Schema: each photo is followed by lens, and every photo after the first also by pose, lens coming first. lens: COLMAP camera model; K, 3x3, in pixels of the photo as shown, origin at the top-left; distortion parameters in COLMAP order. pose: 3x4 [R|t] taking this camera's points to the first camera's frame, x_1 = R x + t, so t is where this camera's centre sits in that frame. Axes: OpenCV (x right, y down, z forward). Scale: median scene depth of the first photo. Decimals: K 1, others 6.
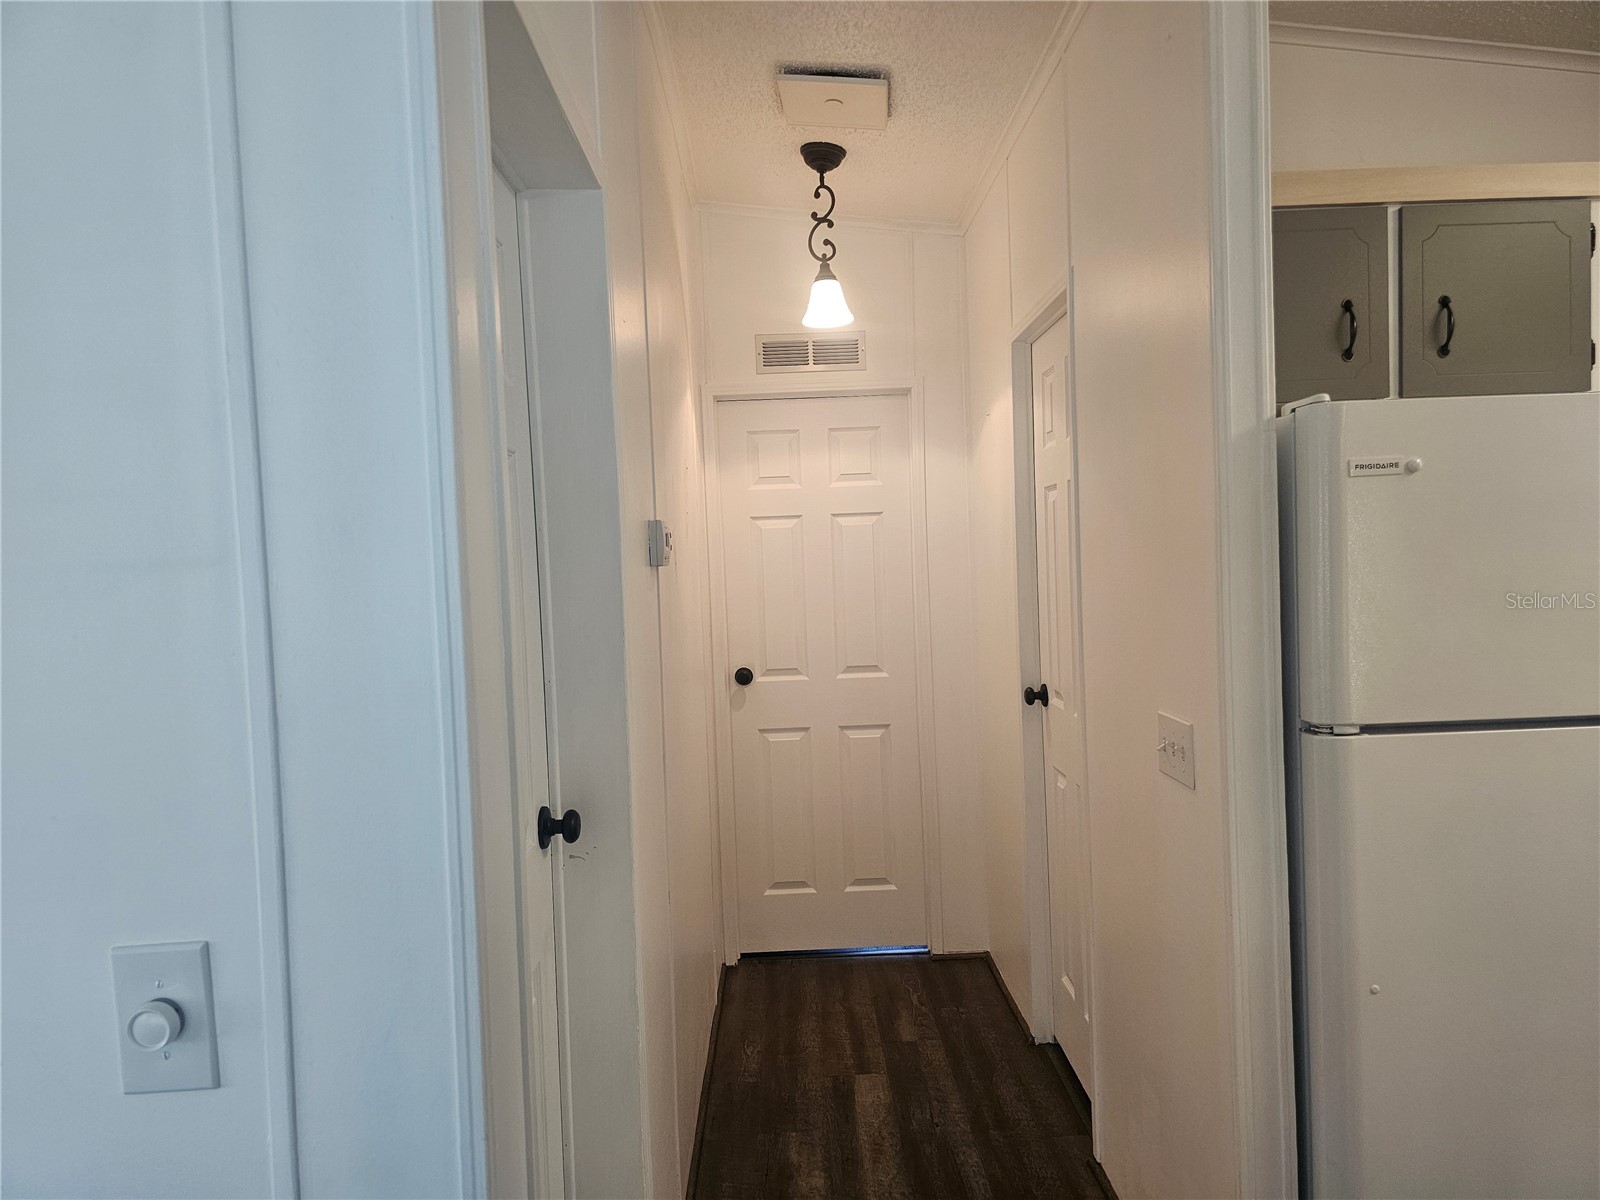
lens RADIAL K [[1074.0, 0, 782.5], [0, 1074.0, 614.7], [0, 0, 1]] dist [0.044331, -0.050819]
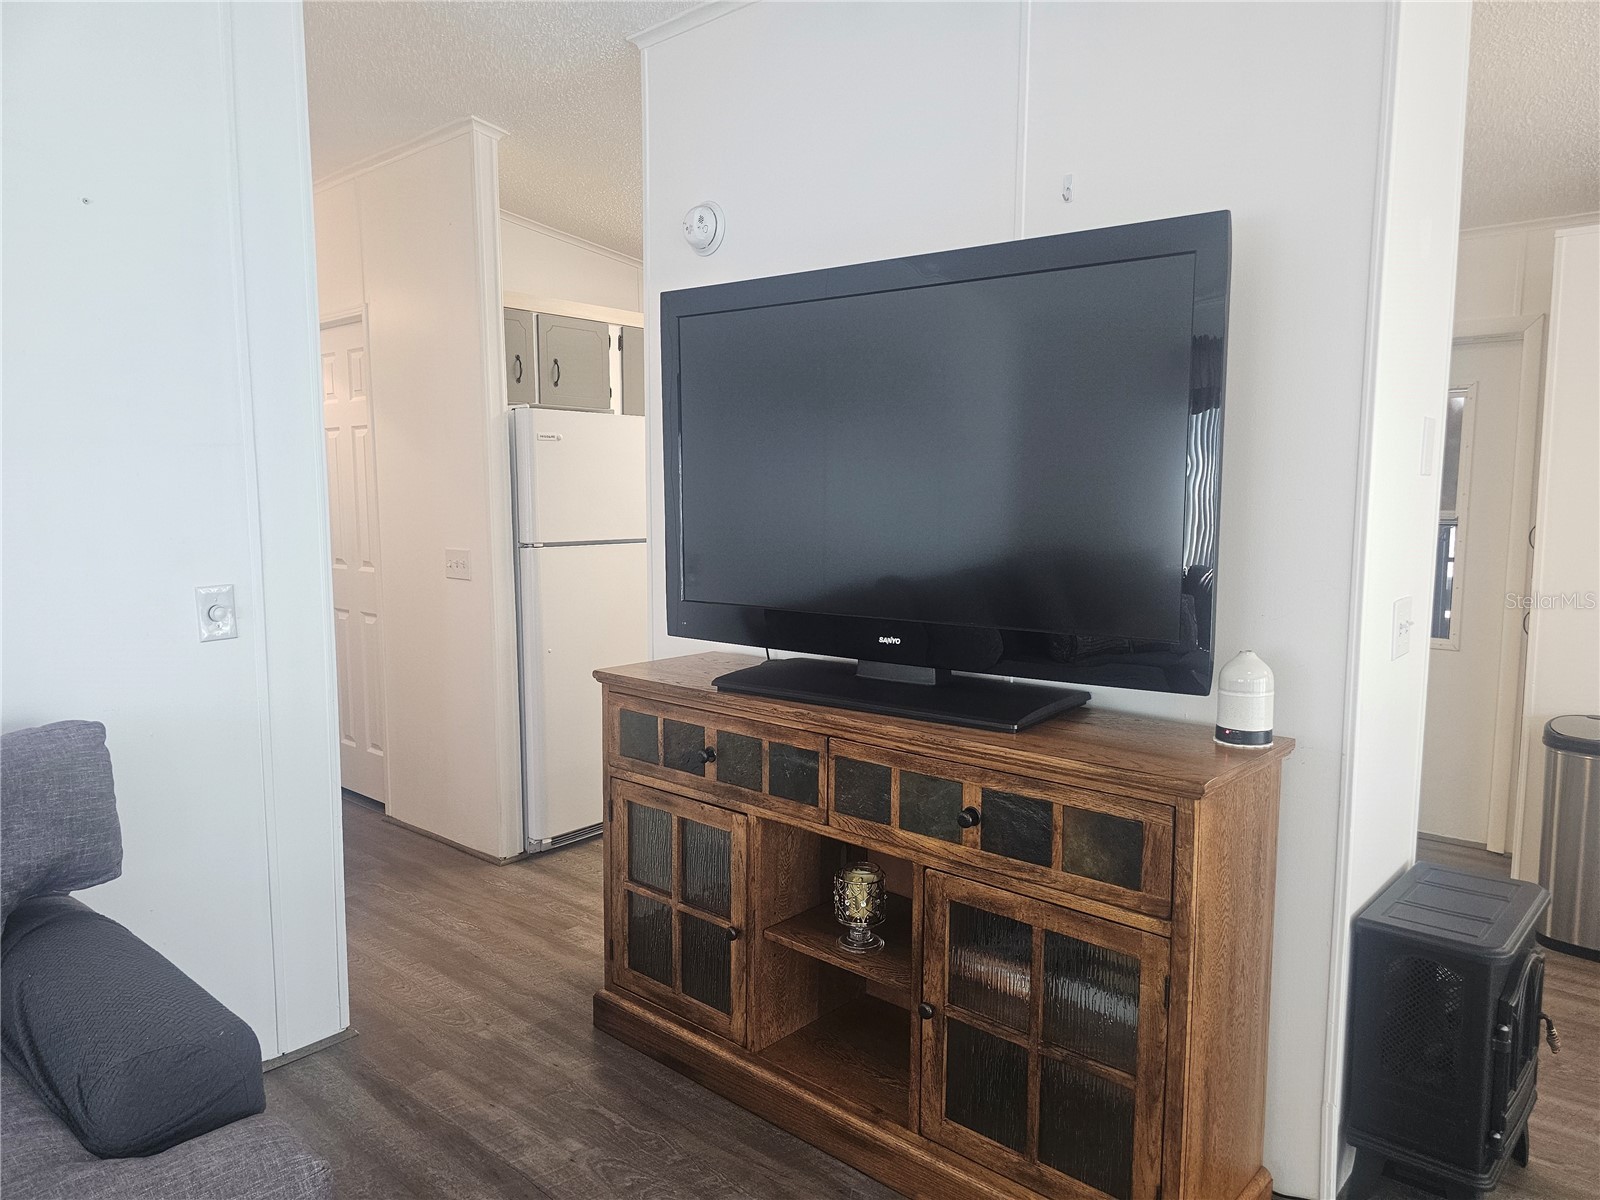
lens RADIAL K [[1074.0, 0, 782.5], [0, 1074.0, 614.7], [0, 0, 1]] dist [0.044331, -0.050819]
pose [[0.670990, -0.055914, 0.739355, -0.889560], [0.015467, 0.997991, 0.061436, 0.120090], [-0.741305, -0.029787, 0.670507, -1.010215]]
